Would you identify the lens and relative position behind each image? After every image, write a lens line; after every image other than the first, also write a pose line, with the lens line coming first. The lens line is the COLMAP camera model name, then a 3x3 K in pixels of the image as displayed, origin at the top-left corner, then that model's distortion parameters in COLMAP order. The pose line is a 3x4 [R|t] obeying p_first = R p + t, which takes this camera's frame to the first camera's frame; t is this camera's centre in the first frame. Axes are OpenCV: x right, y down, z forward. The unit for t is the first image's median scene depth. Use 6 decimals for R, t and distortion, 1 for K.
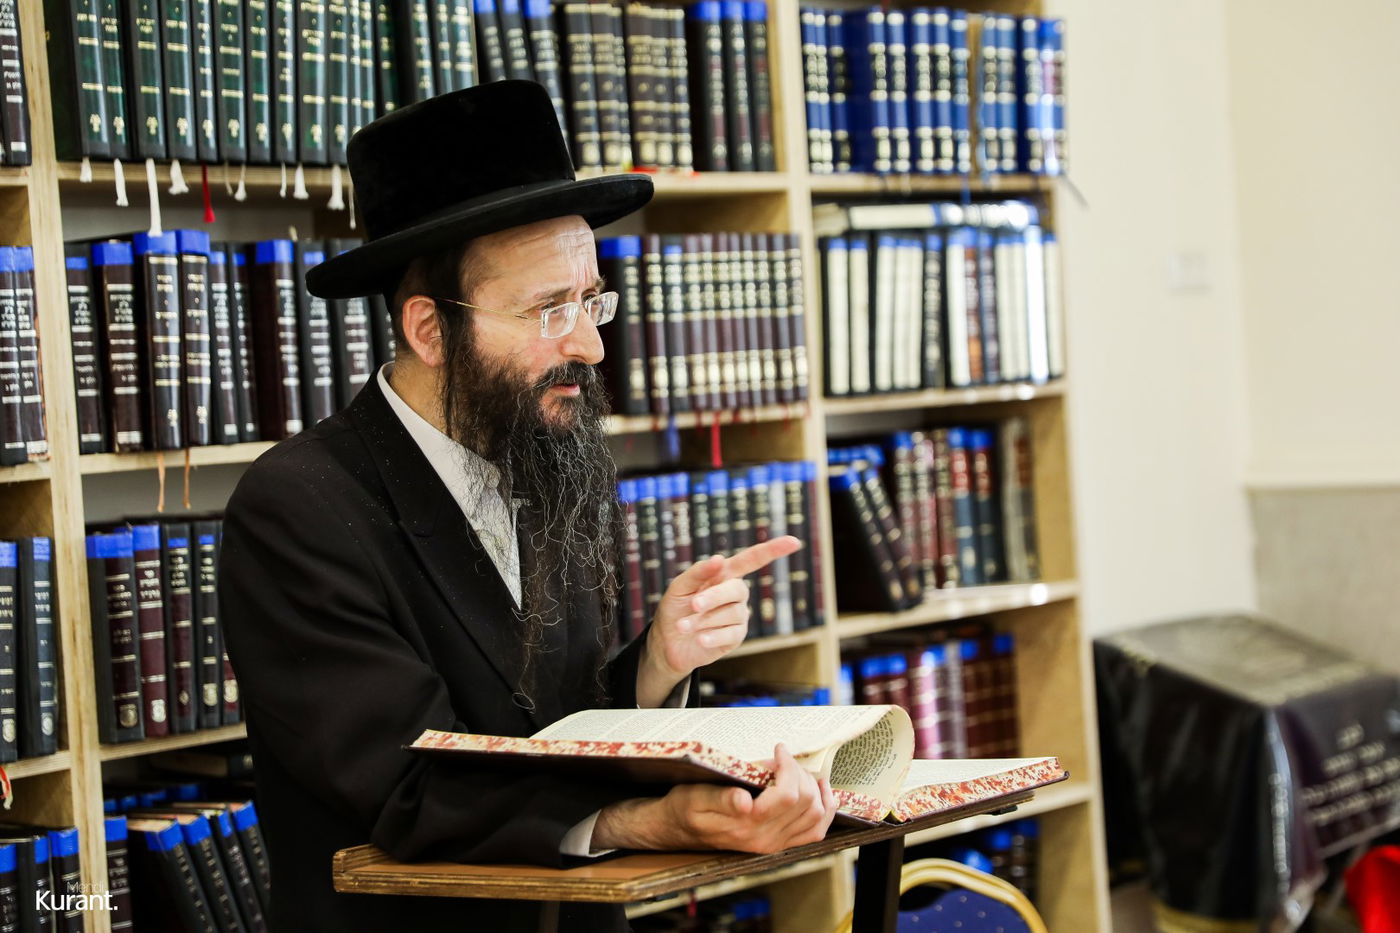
lens RADIAL K [[2789.2, 0, 700.0], [0, 2789.2, 466.5], [0, 0, 1]] dist [0.222434, -0.132615]
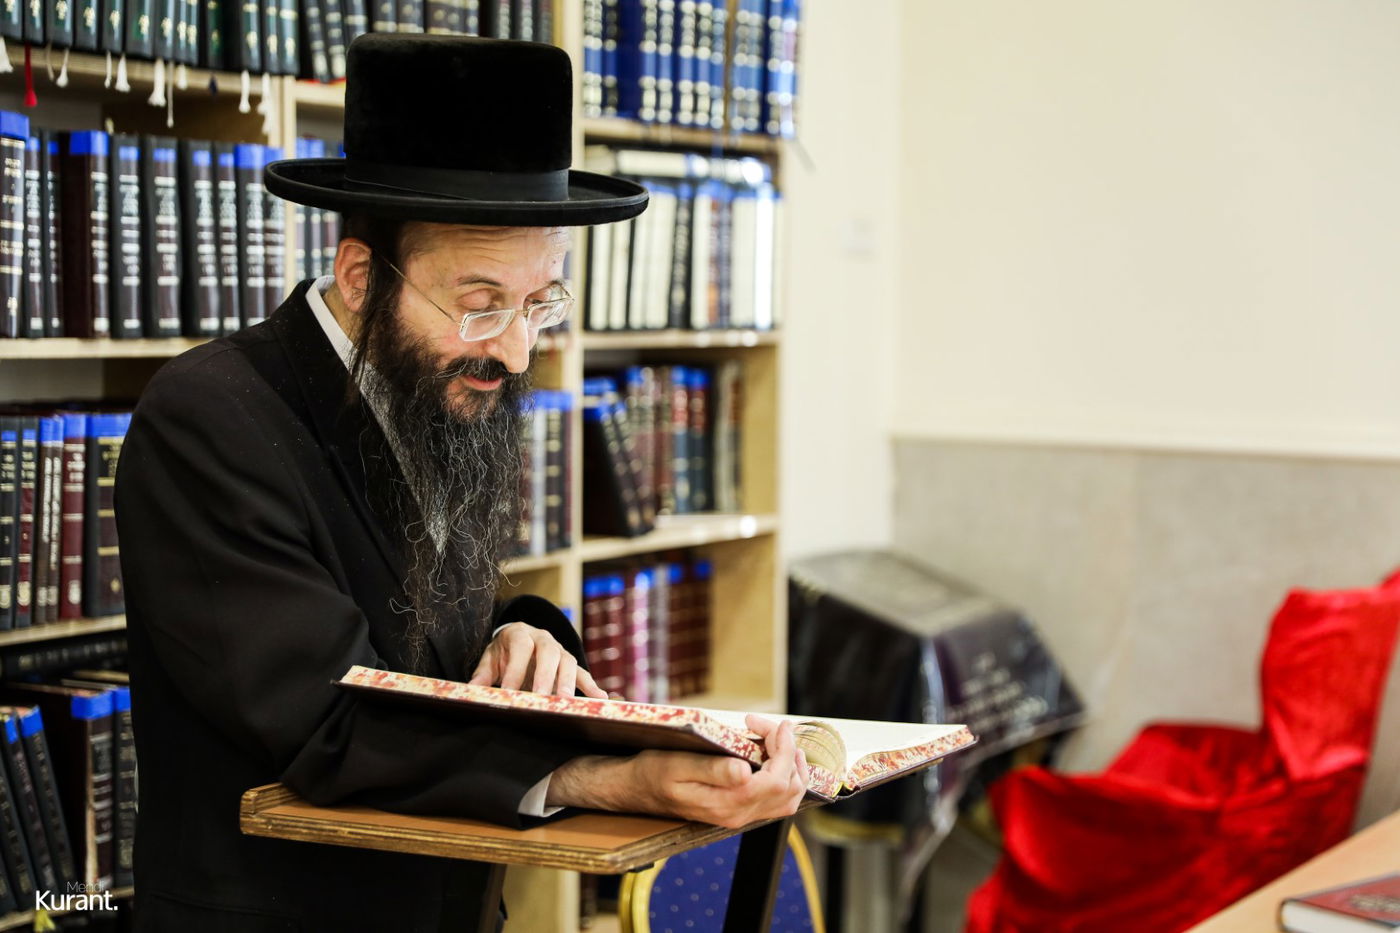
lens RADIAL K [[2394.5, 0, 700.0], [0, 2394.5, 466.5], [0, 0, 1]] dist [0.192113, 0.164007]
pose [[0.979063, 0.061869, 0.193927, -0.084324], [-0.068853, 0.997191, 0.029474, -0.003657], [-0.191558, -0.042209, 0.980573, 0.108087]]
